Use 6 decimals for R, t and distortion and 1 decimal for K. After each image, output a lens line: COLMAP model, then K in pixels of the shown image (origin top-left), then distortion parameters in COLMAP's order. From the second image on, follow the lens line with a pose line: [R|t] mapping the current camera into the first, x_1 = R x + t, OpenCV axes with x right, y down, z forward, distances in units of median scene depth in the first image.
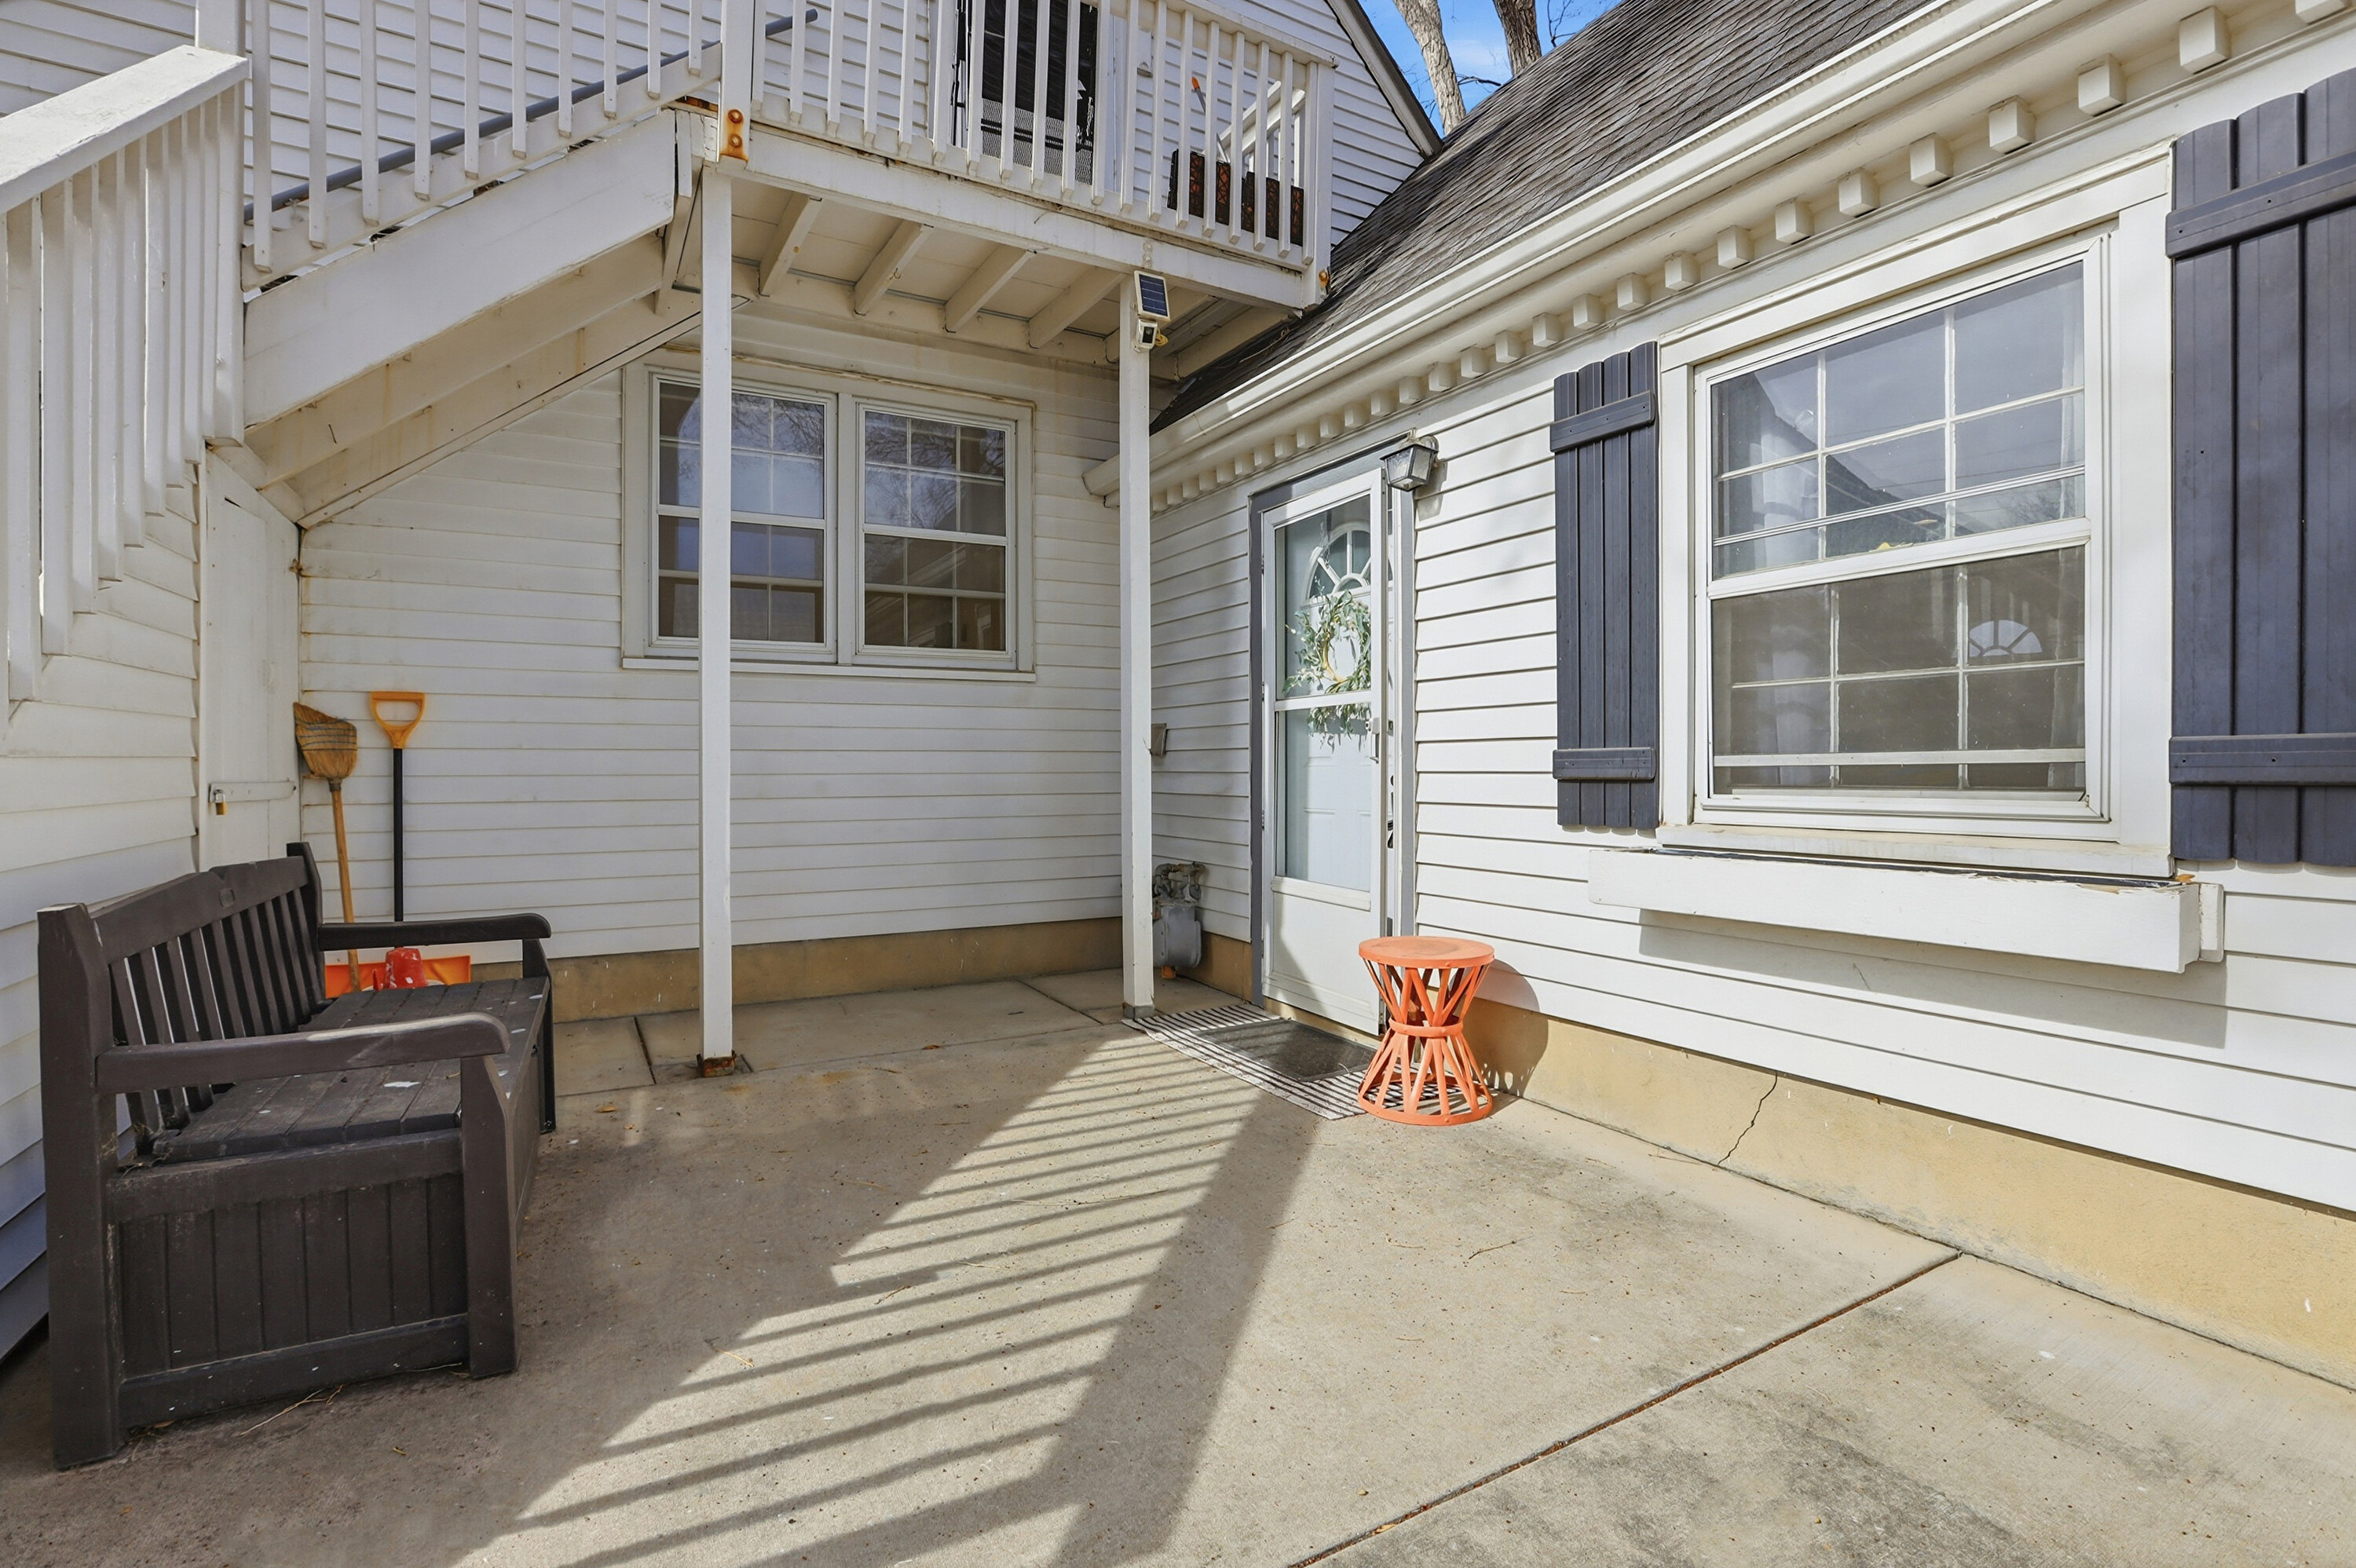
lens RADIAL K [[1089.0, 0, 1178.0], [0, 1089.0, 784.0], [0, 0, 1]] dist [-0.055062, 0.022427]
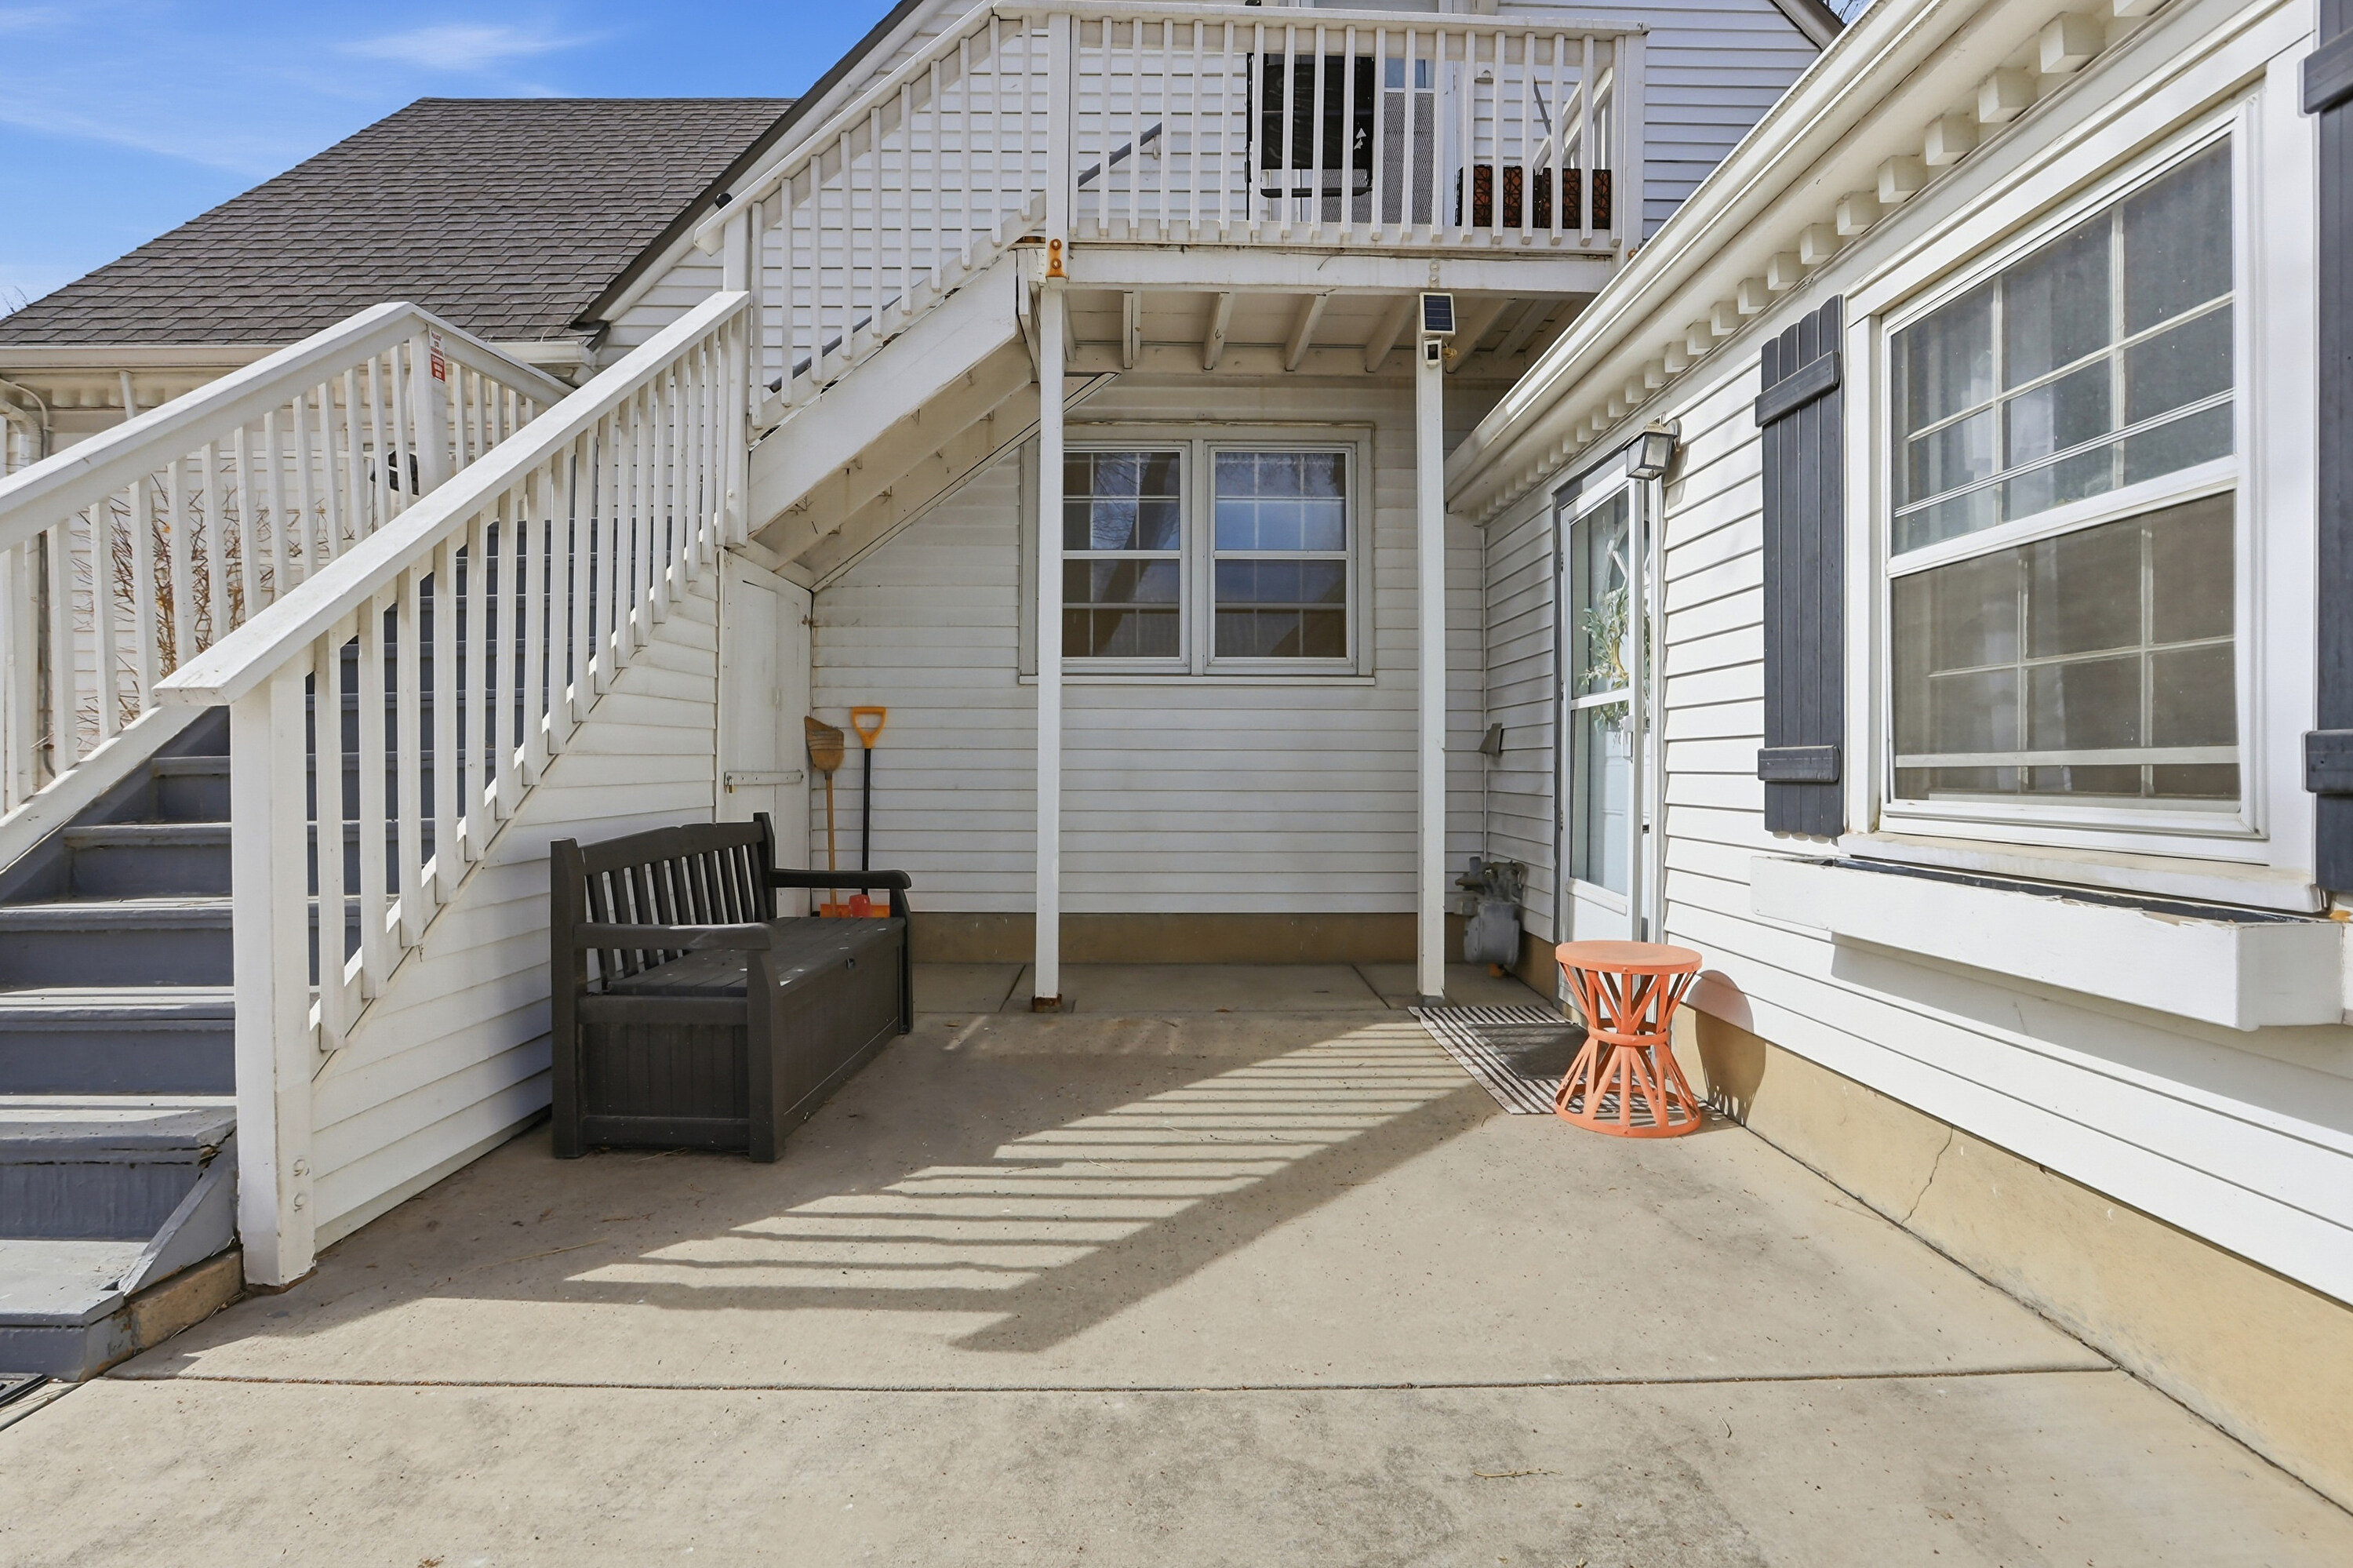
lens RADIAL K [[1102.4, 0, 1173.5], [0, 1102.4, 766.0], [0, 0, 1]] dist [-0.052416, 0.022725]
pose [[0.876145, 0.005645, -0.482015, 0.359451], [-0.013147, 0.999839, -0.012189, 0.001023], [0.481869, 0.017017, 0.876078, -0.053407]]
